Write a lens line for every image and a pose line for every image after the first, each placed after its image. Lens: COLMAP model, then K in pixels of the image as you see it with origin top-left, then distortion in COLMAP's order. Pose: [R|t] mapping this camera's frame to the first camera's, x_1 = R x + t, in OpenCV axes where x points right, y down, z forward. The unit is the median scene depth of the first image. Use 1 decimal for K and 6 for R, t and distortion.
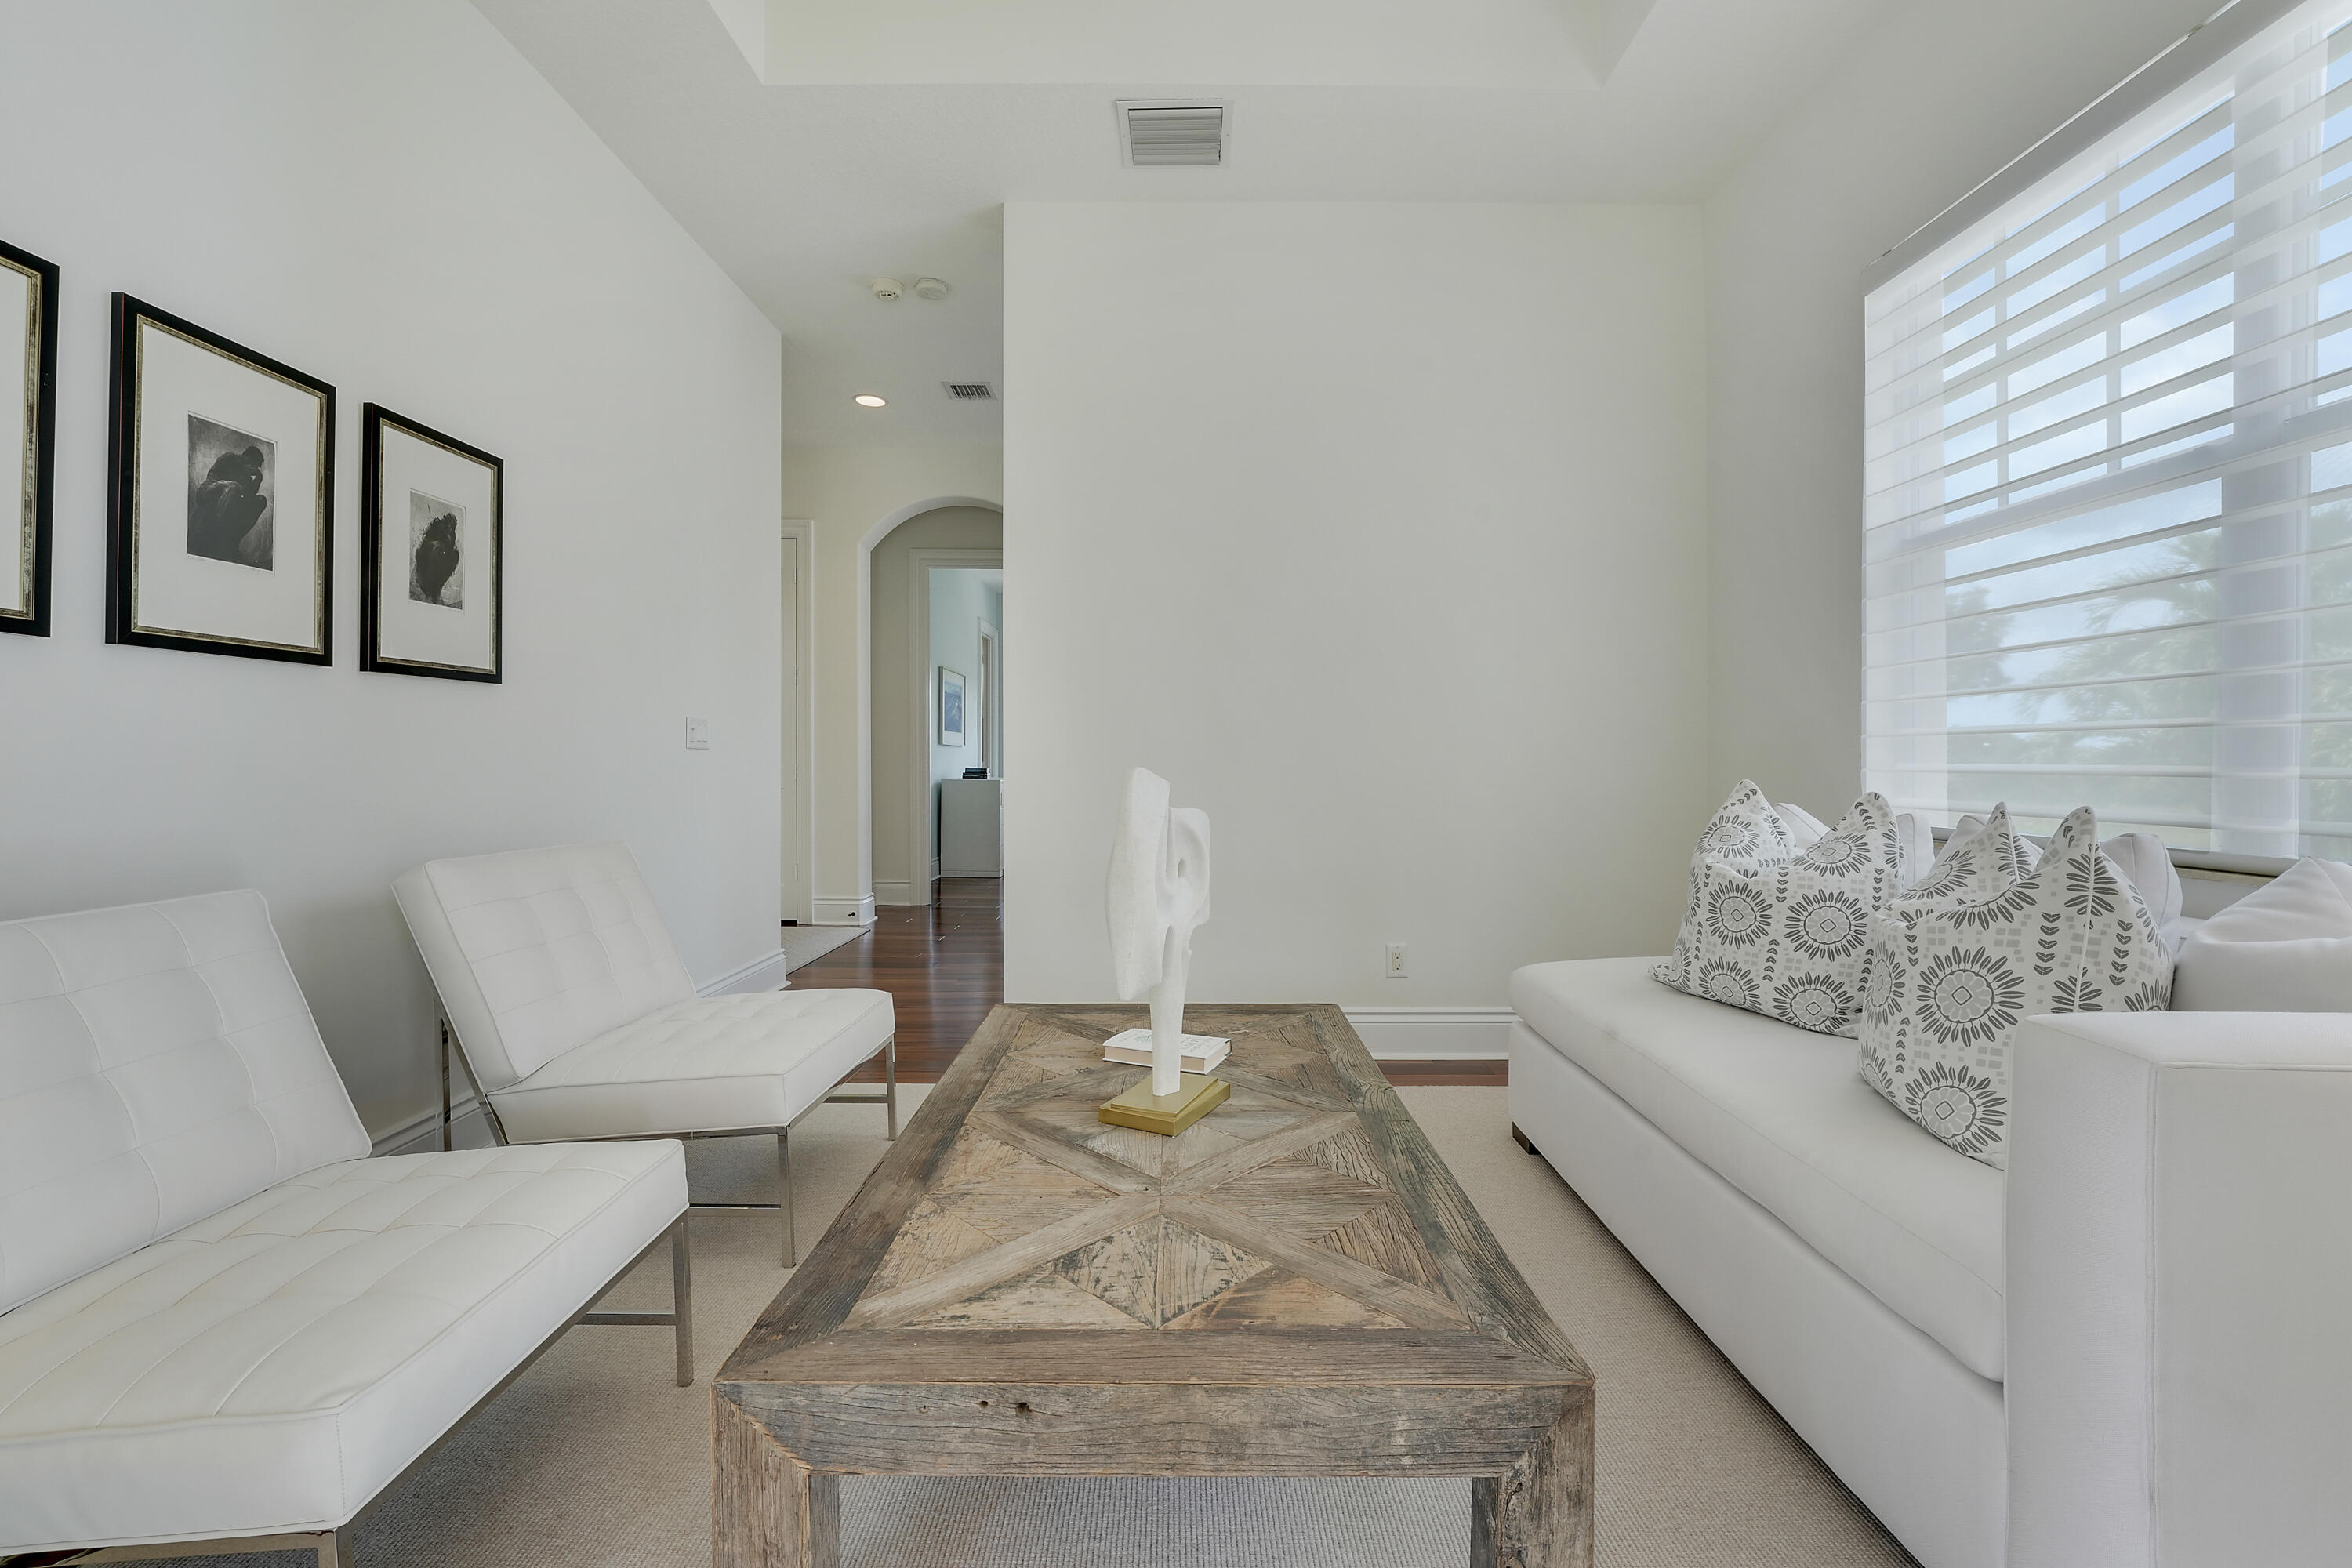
lens RADIAL K [[1041.3, 0, 1168.7], [0, 1041.3, 781.8], [0, 0, 1]] dist [-0.013658, -0.000493]
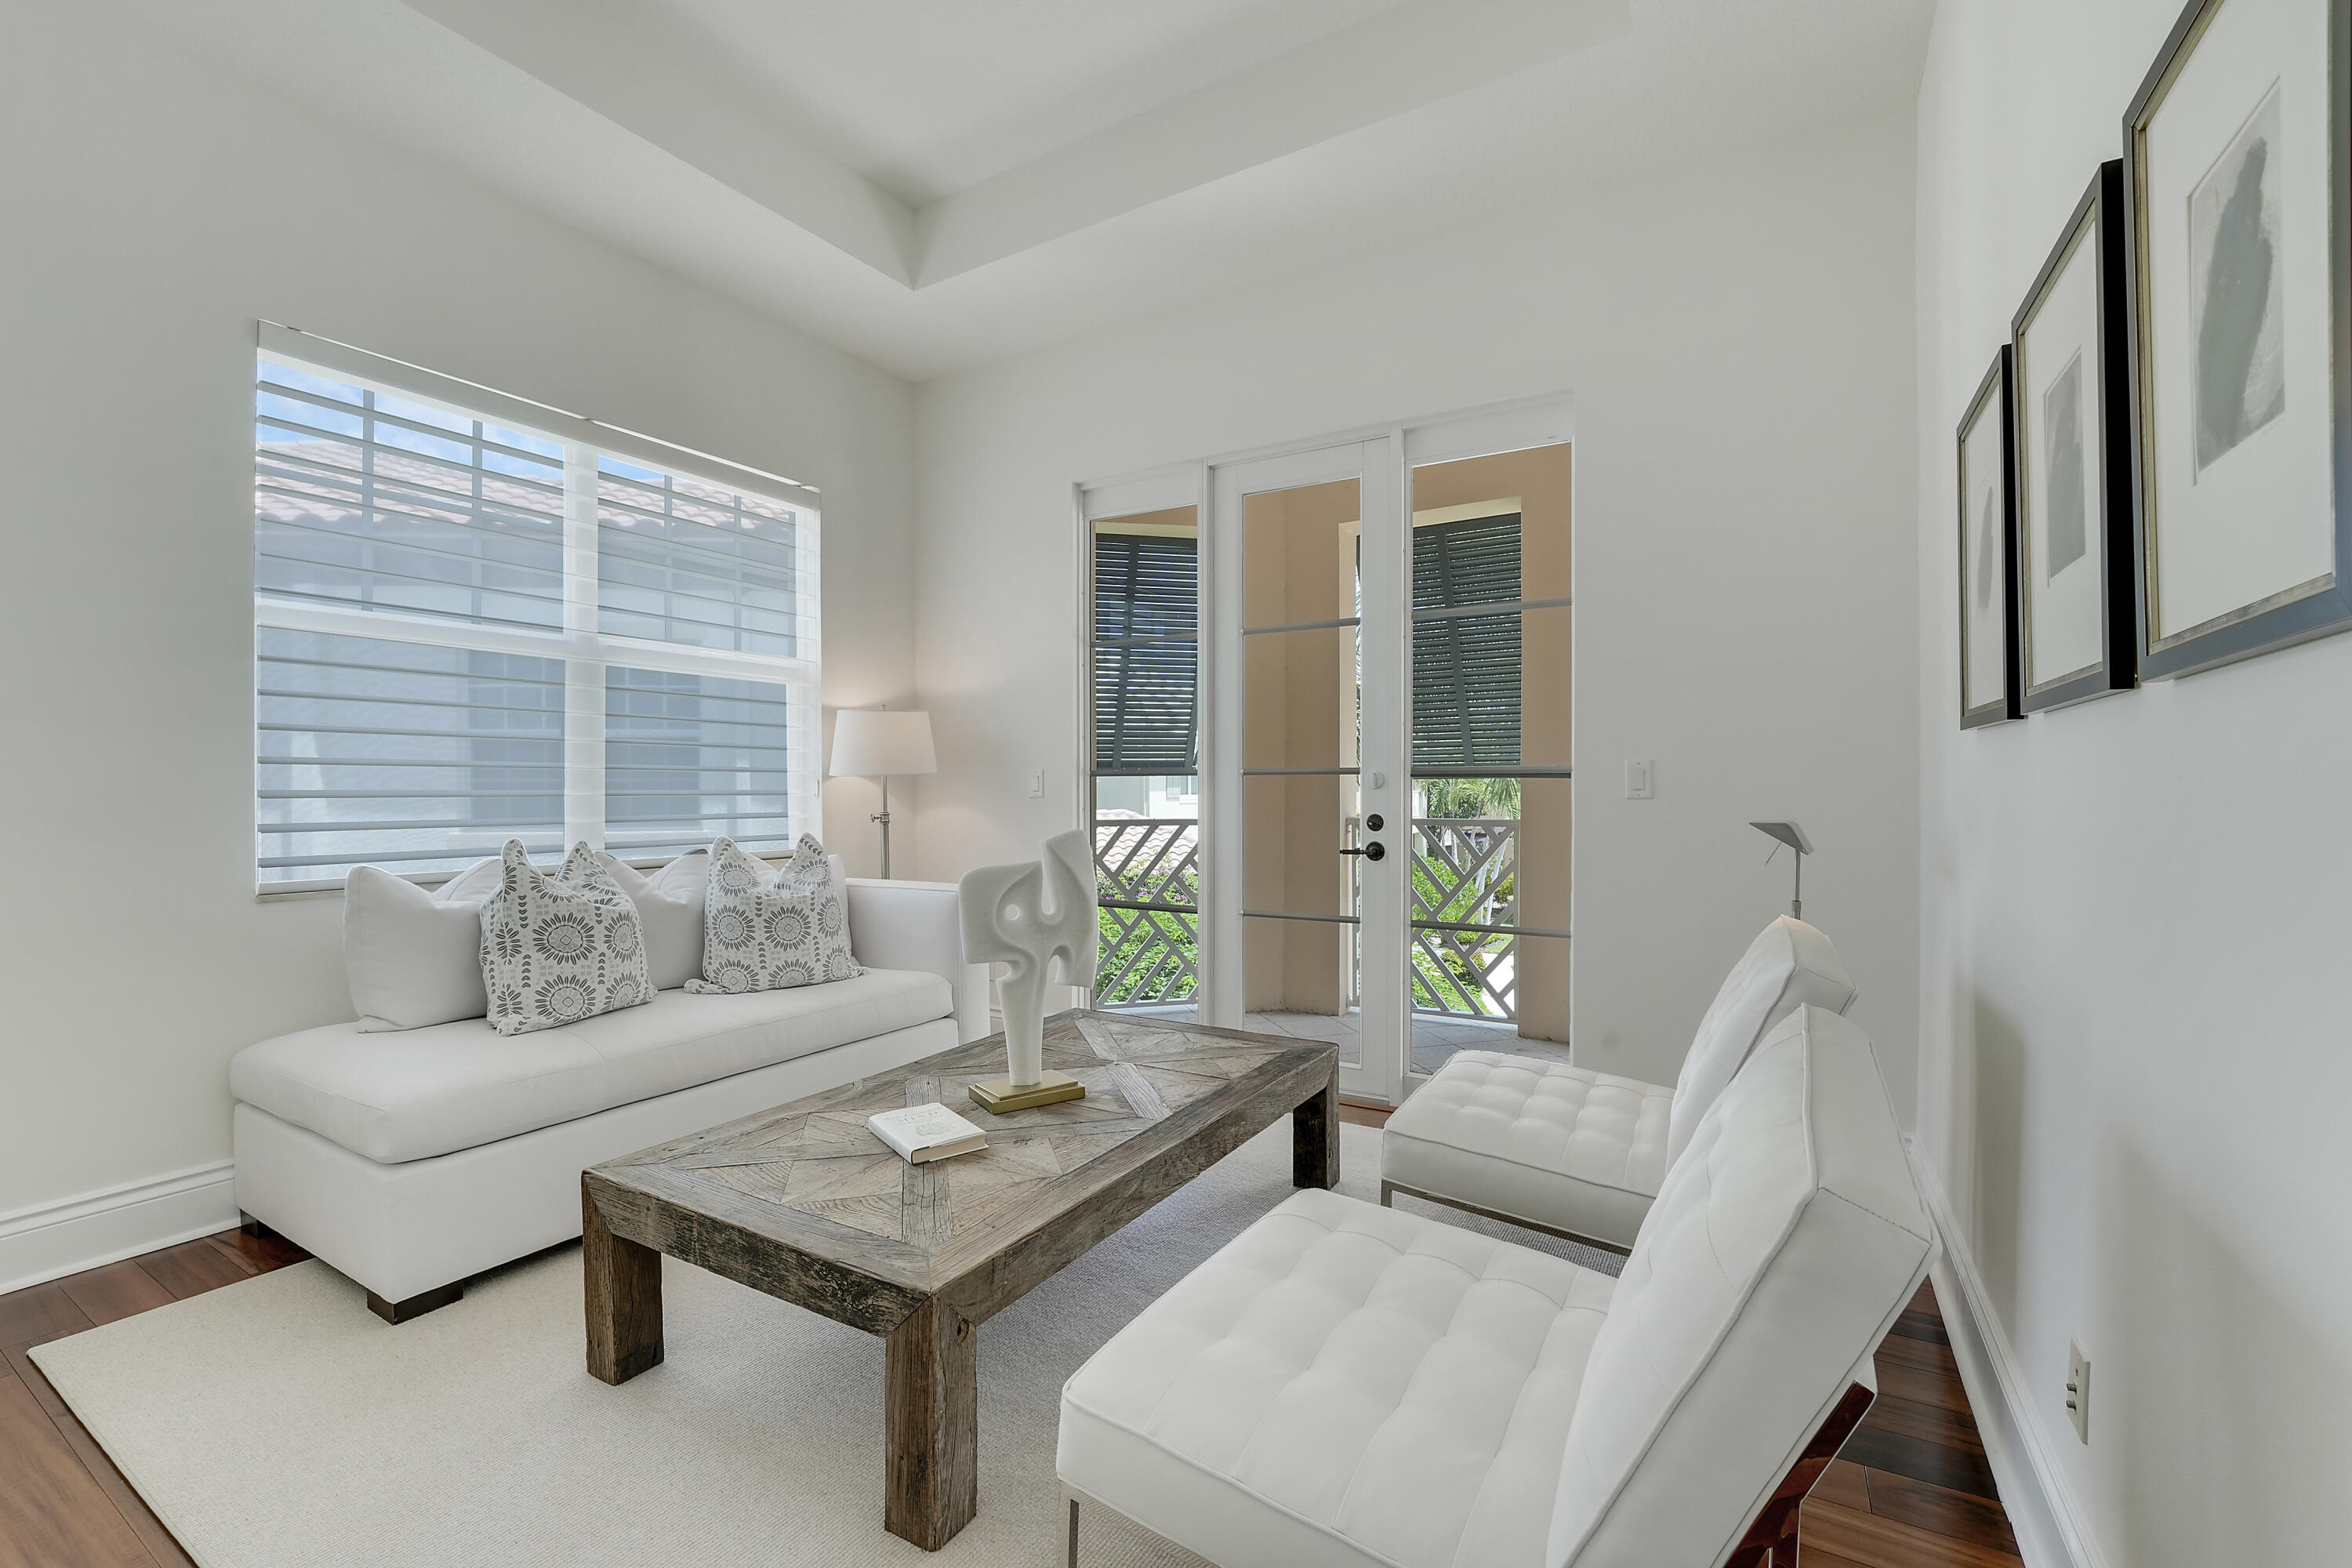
lens RADIAL K [[1041.3, 0, 1168.7], [0, 1041.3, 781.8], [0, 0, 1]] dist [-0.013658, -0.000493]
pose [[-0.874662, -0.000668, 0.484733, -0.871319], [0.000467, 0.999997, 0.002220, -0.086767], [-0.484733, 0.002168, -0.874659, 2.277468]]
